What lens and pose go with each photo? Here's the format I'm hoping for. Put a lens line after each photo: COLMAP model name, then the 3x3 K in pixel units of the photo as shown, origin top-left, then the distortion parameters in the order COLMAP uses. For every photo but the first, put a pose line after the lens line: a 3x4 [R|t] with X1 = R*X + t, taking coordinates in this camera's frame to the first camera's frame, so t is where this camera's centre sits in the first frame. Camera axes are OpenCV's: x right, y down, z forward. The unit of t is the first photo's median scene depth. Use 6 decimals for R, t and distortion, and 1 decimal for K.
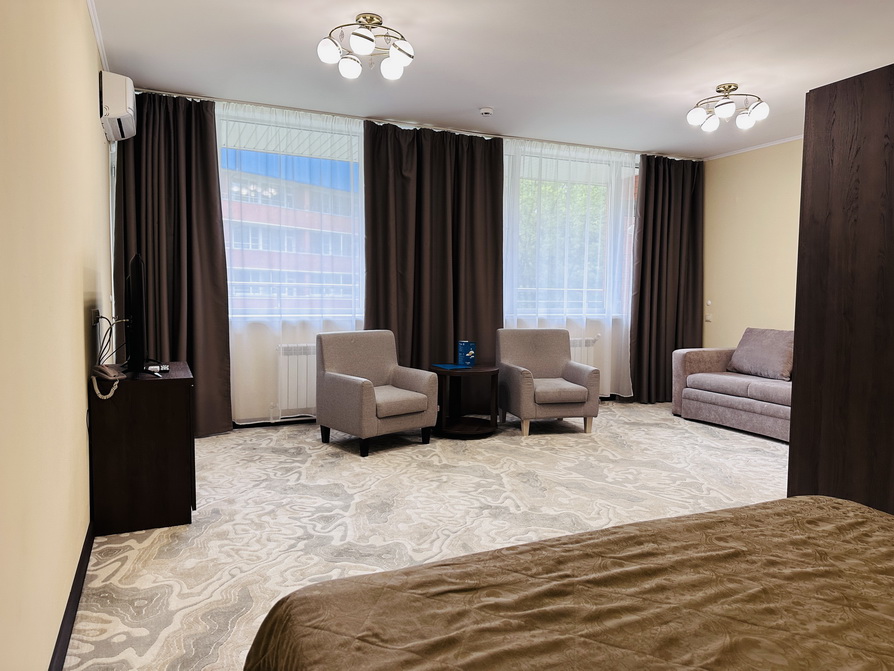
lens RADIAL K [[620.6, 0, 442.9], [0, 620.6, 334.9], [0, 0, 1]] dist [0.076385, -0.100291]
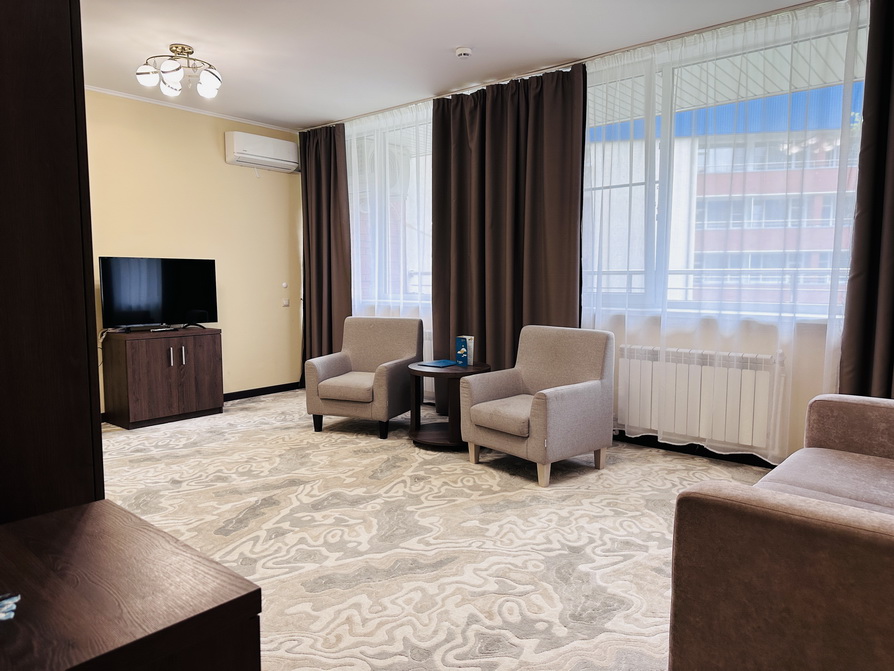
lens RADIAL K [[620.6, 0, 442.9], [0, 620.6, 334.9], [0, 0, 1]] dist [0.076385, -0.100291]
pose [[0.428177, 0.070852, -0.900913, 0.856110], [-0.053671, 0.997156, 0.052913, -0.037973], [0.902099, 0.025696, 0.430762, 0.671082]]
